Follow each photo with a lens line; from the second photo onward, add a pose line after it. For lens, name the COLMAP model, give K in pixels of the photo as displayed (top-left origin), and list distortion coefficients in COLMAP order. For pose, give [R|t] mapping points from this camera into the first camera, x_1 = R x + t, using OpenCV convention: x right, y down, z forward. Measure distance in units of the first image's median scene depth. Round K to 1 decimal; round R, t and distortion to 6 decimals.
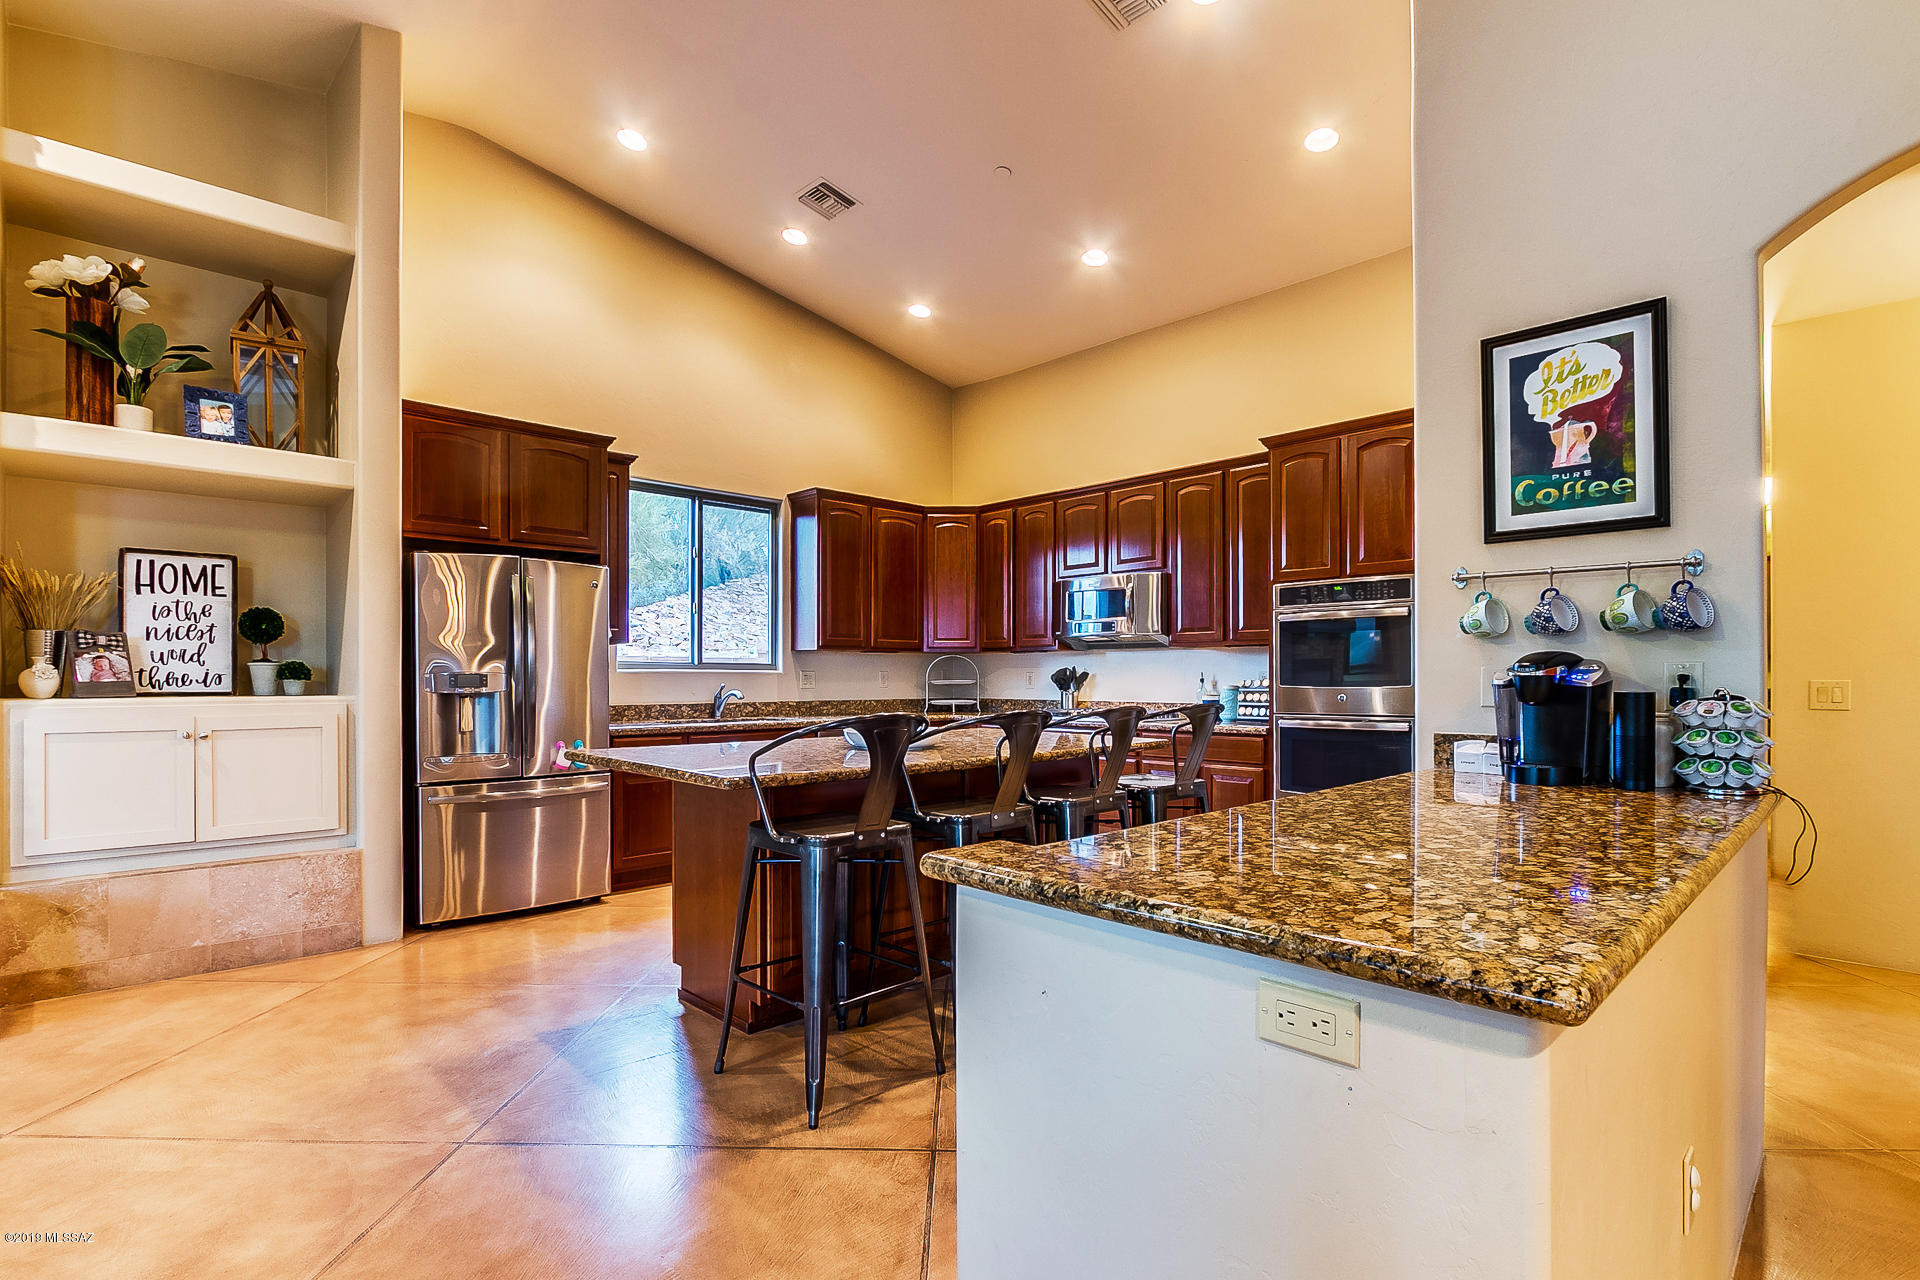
lens RADIAL K [[912.3, 0, 947.9], [0, 912.3, 678.0], [0, 0, 1]] dist [-0.026888, 0.006180]
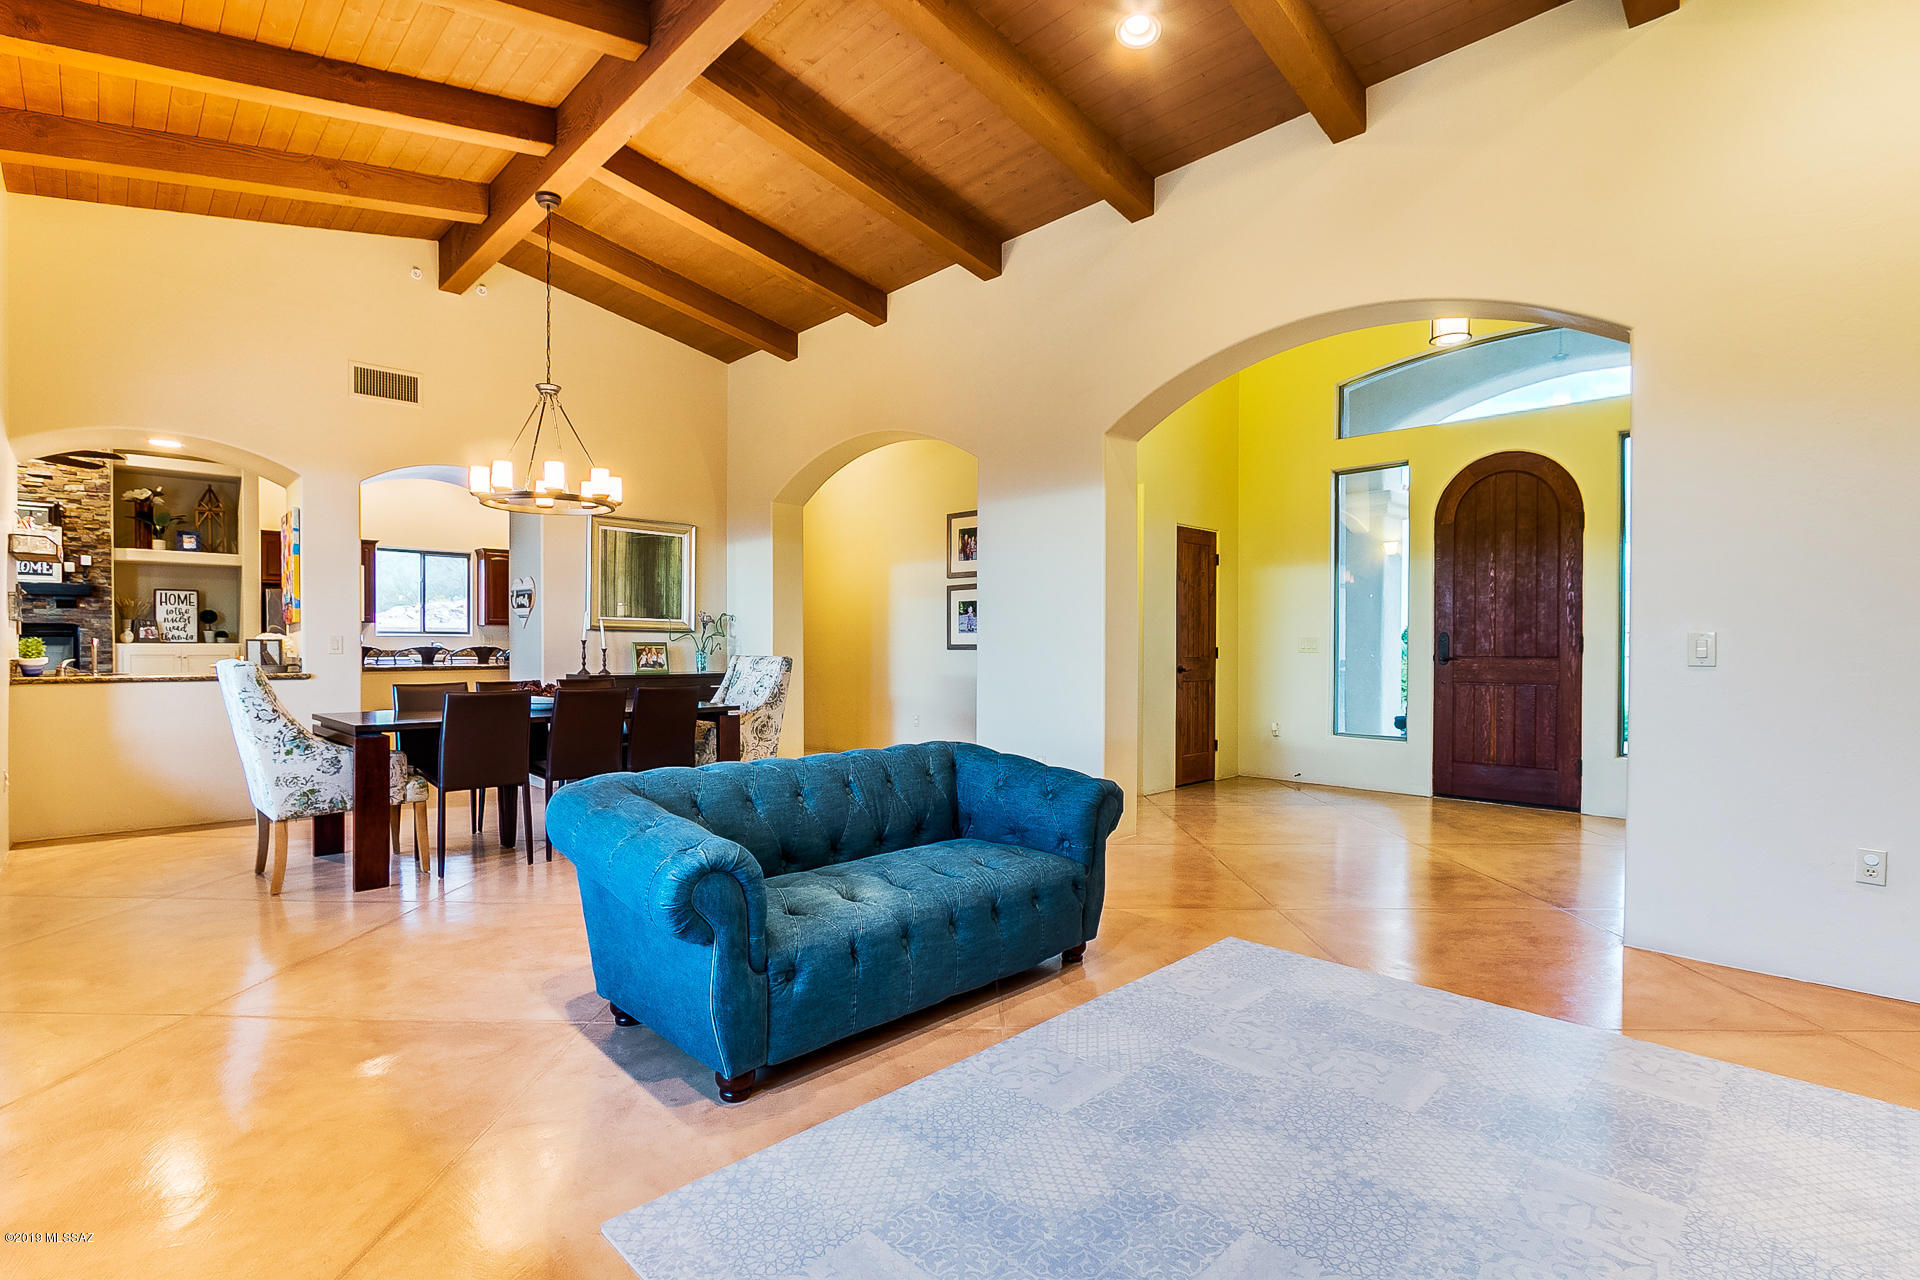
lens RADIAL K [[889.0, 0, 950.7], [0, 889.0, 658.3], [0, 0, 1]] dist [-0.020897, 0.003774]
pose [[0.999948, 0.004874, 0.008920, 1.352217], [-0.005022, 0.999850, 0.016587, 0.009227], [-0.008838, -0.016631, 0.999823, -1.548124]]
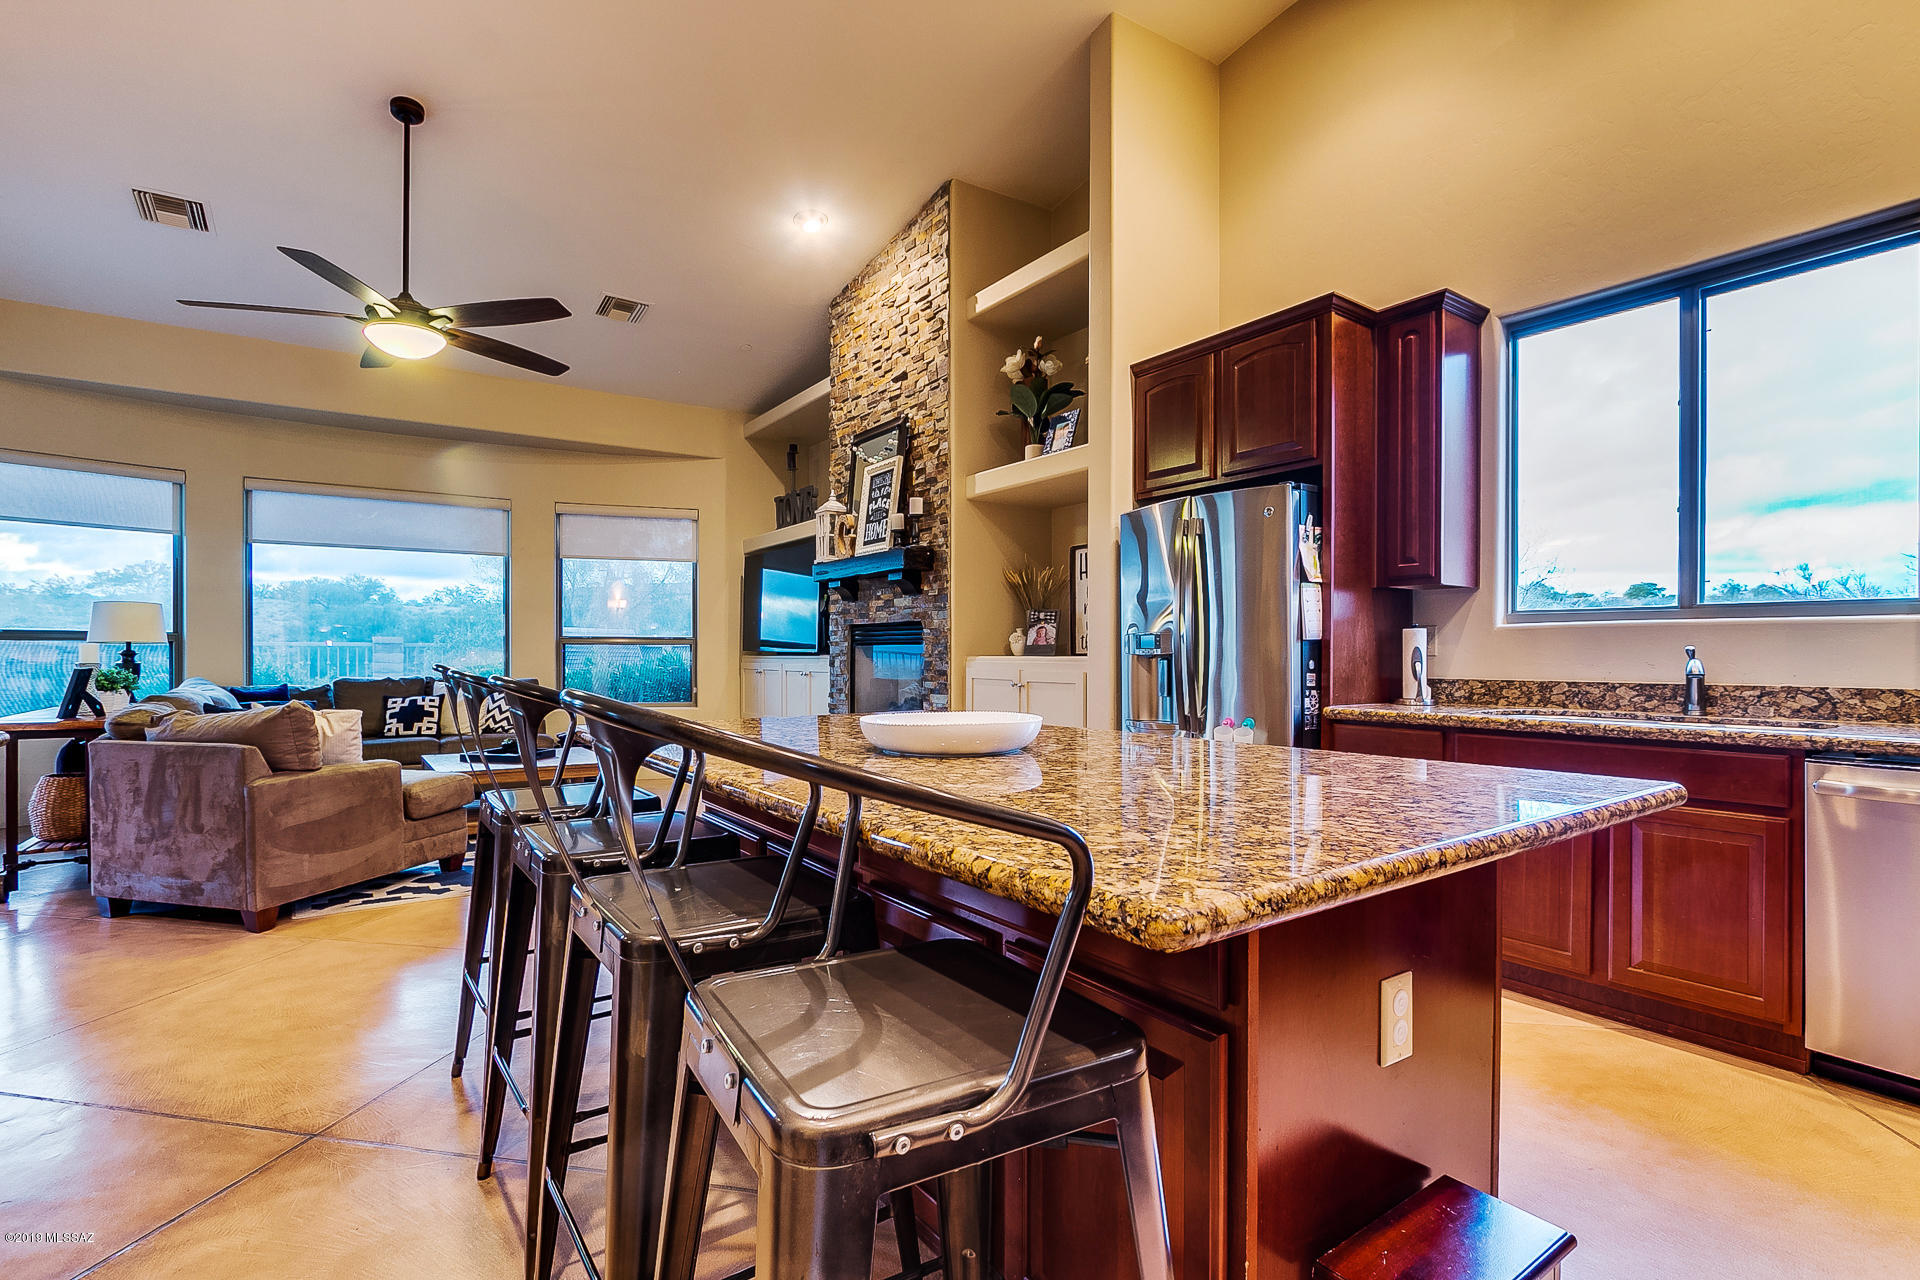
lens RADIAL K [[912.3, 0, 970.0], [0, 912.3, 651.5], [0, 0, 1]] dist [-0.026888, 0.006180]
pose [[-0.158843, -0.002231, -0.987301, 0.423278], [-0.000302, 0.999998, -0.002211, 0.014985], [0.987304, -0.000053, -0.158843, 0.974477]]
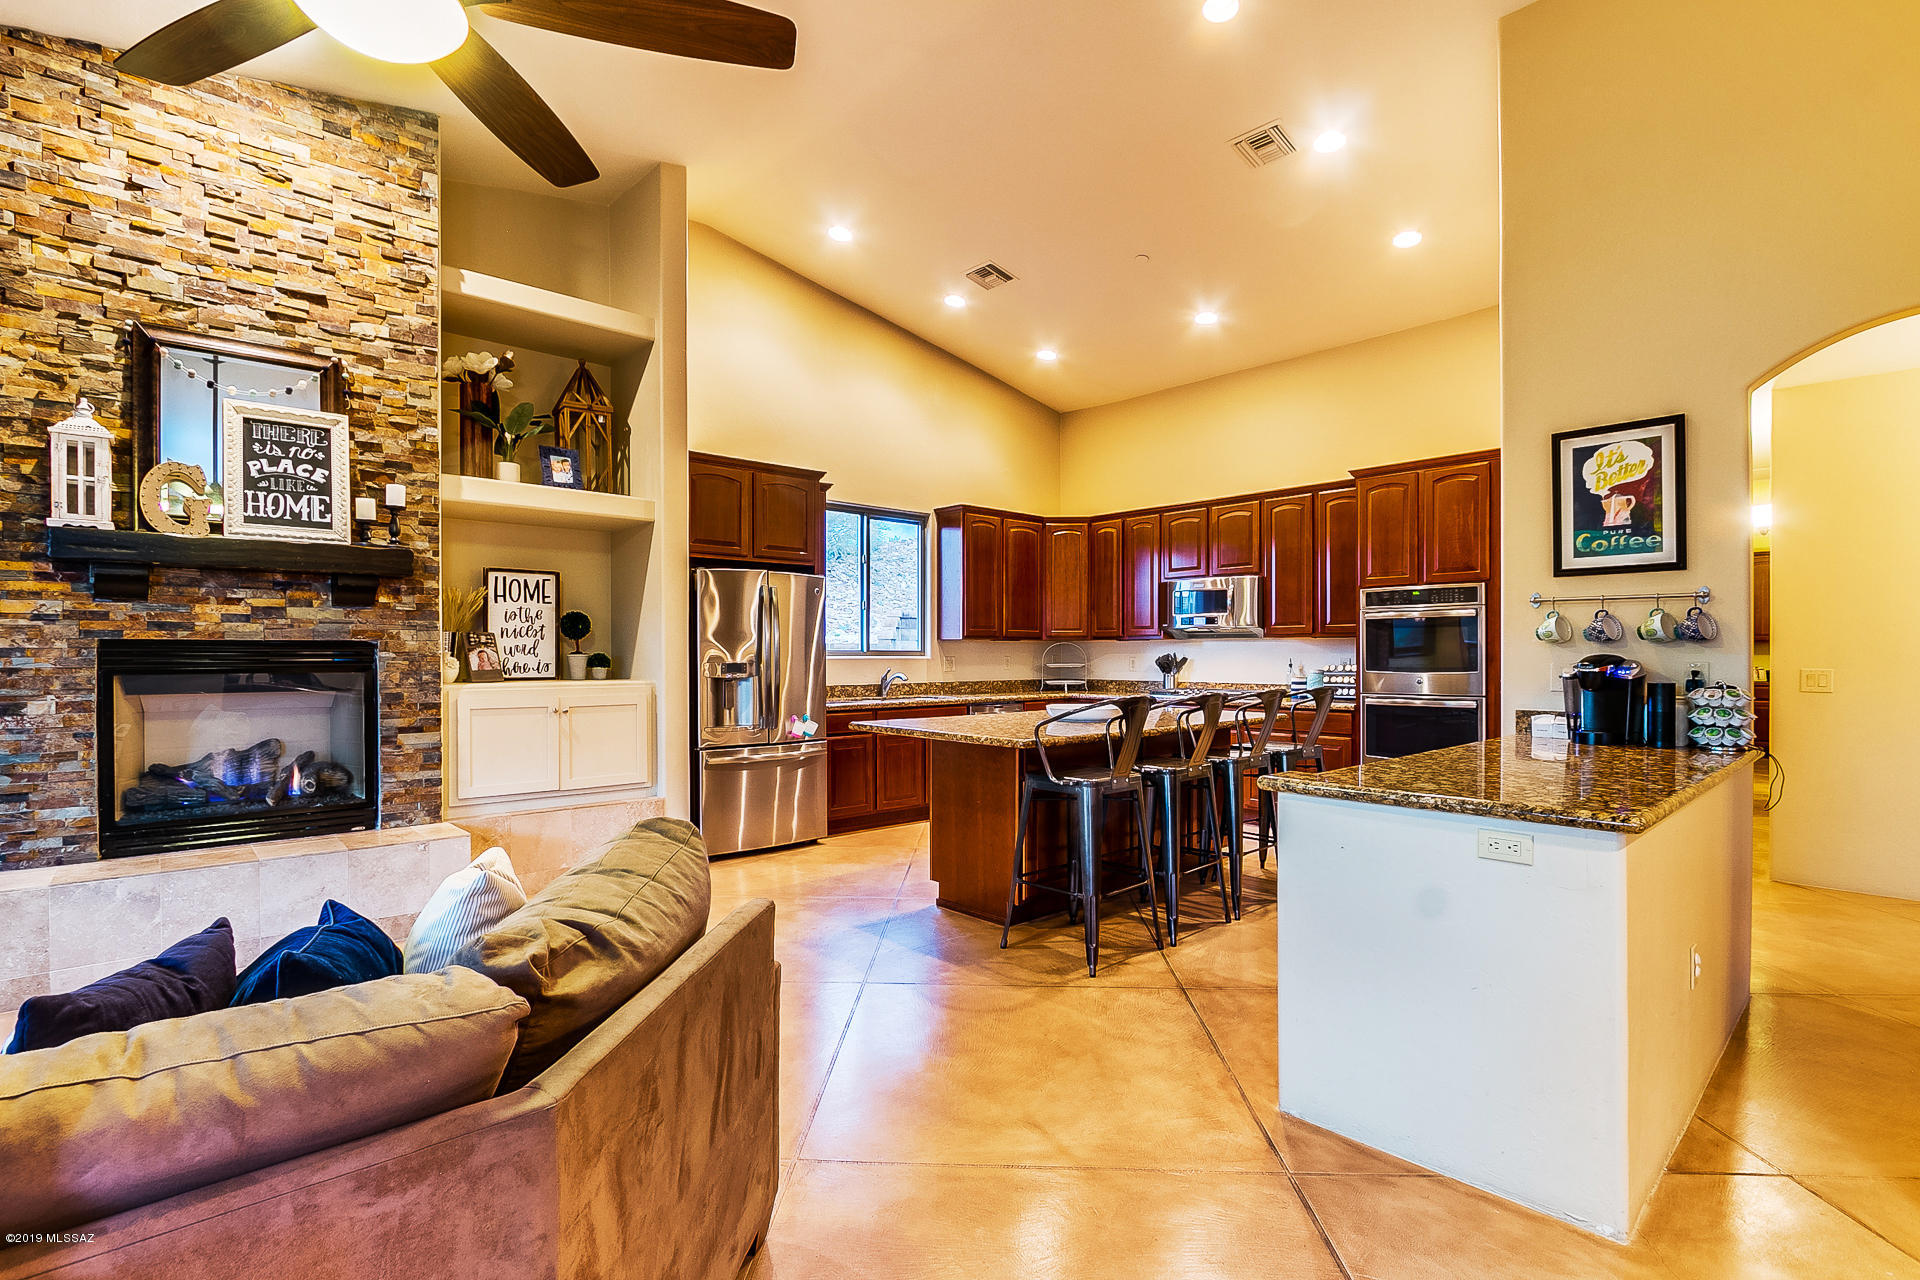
lens RADIAL K [[889.0, 0, 940.3], [0, 889.0, 659.0], [0, 0, 1]] dist [-0.020897, 0.003774]
pose [[0.999468, -0.000904, -0.032605, -0.197455], [0.001079, 0.999985, 0.005339, -0.016642], [0.032600, -0.005371, 0.999454, -0.253634]]
